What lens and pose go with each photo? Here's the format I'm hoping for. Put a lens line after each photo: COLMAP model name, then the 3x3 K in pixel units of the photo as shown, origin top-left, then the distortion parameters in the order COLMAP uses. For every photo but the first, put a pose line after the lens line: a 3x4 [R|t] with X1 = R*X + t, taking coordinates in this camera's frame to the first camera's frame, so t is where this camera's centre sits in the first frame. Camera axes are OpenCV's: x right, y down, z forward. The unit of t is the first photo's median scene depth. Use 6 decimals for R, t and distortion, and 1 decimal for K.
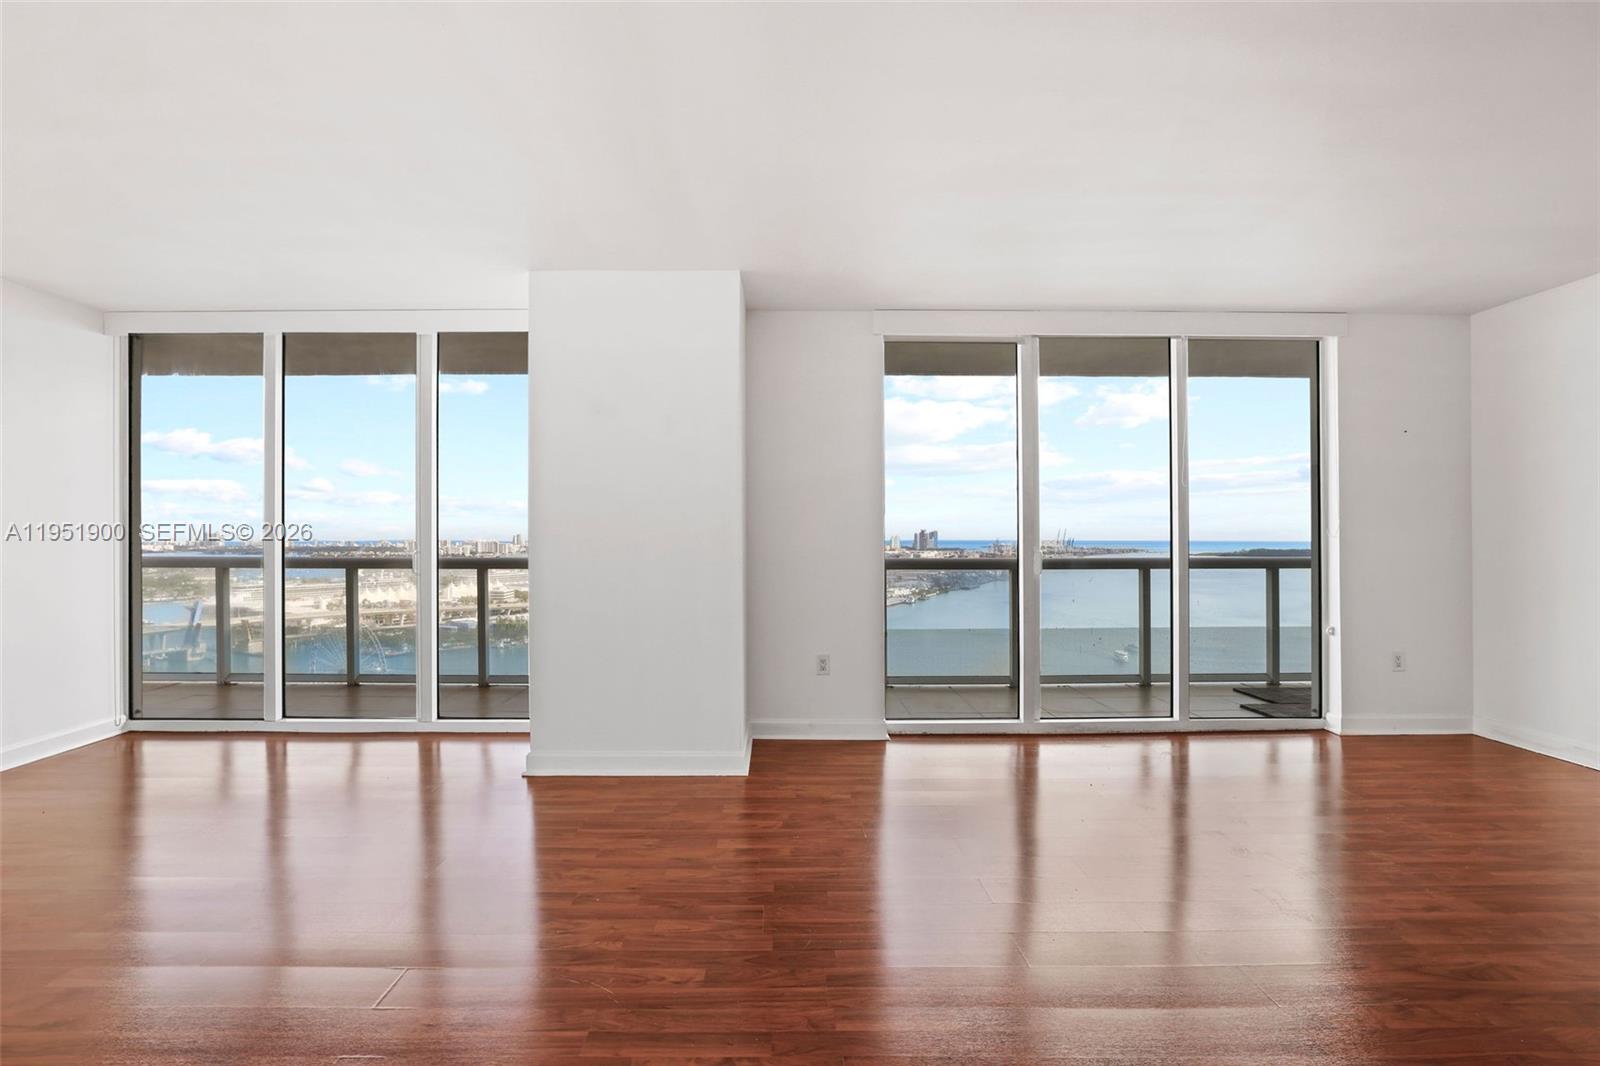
lens RADIAL K [[772.5, 0, 785.0], [0, 772.5, 557.5], [0, 0, 1]] dist [-0.020748, 0.007960]
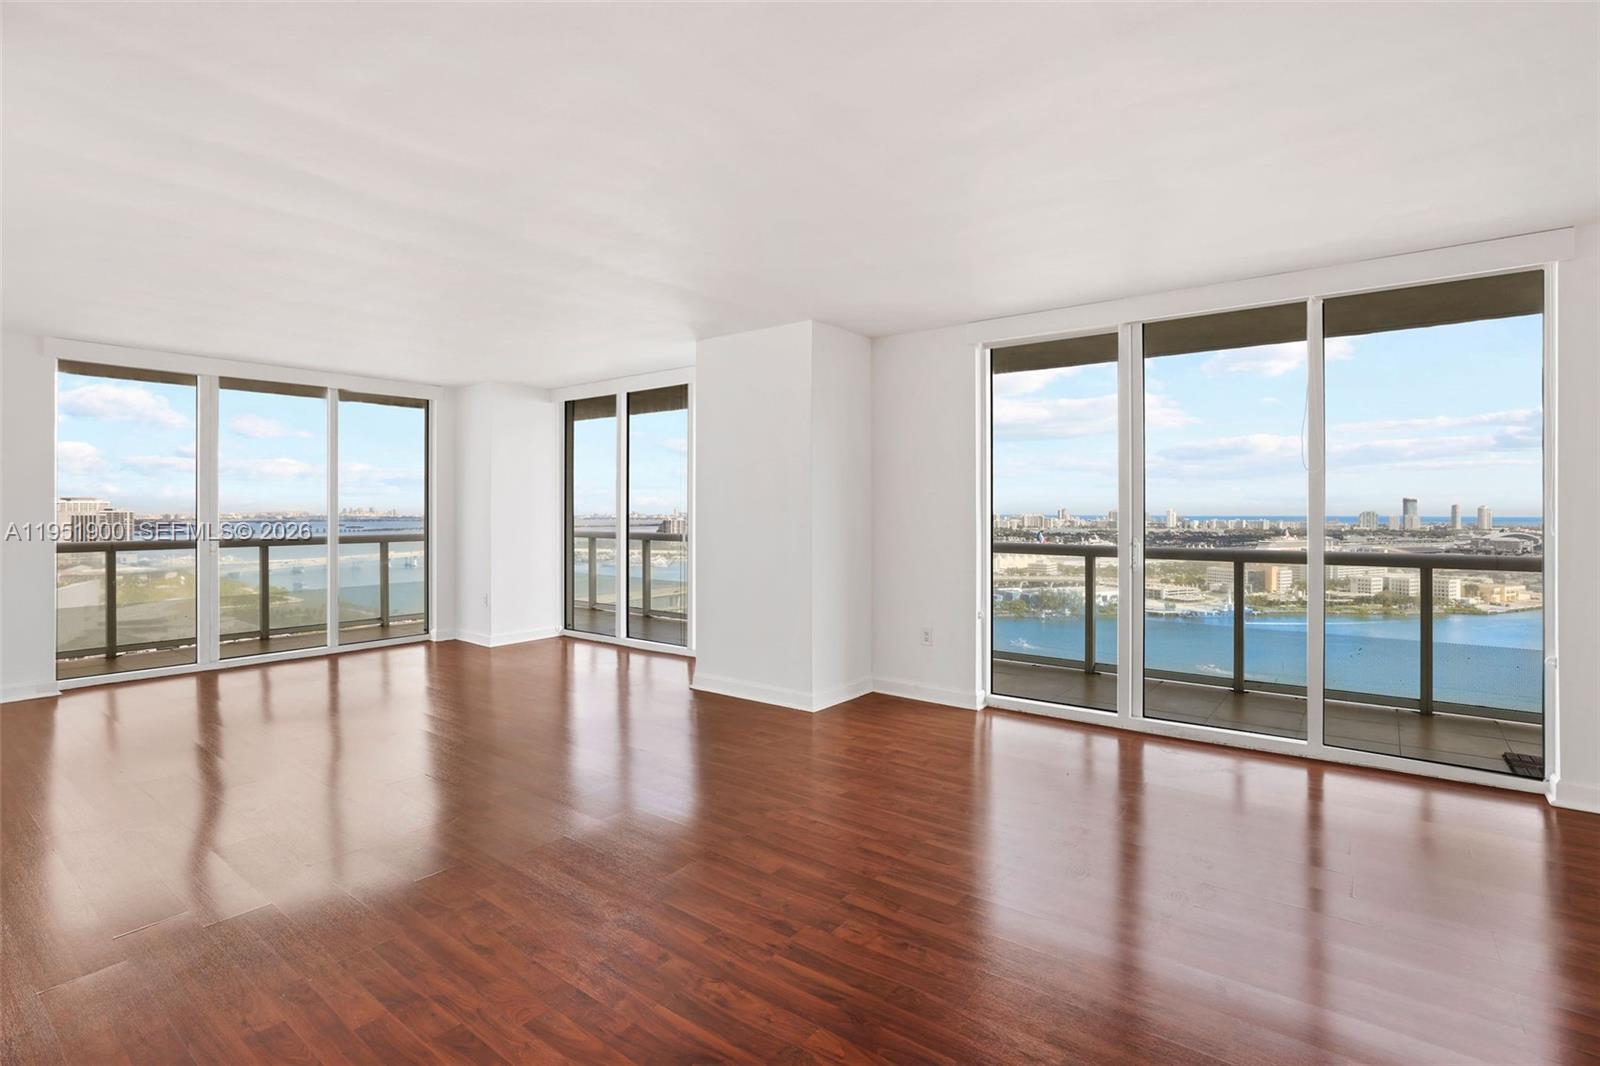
lens RADIAL K [[772.5, 0, 814.2], [0, 772.5, 510.5], [0, 0, 1]] dist [-0.020748, 0.007960]
pose [[0.796373, 0.000508, -0.604805, 0.589318], [-0.016972, 0.999625, -0.021509, -0.019083], [0.604567, 0.027394, 0.796083, -0.017864]]
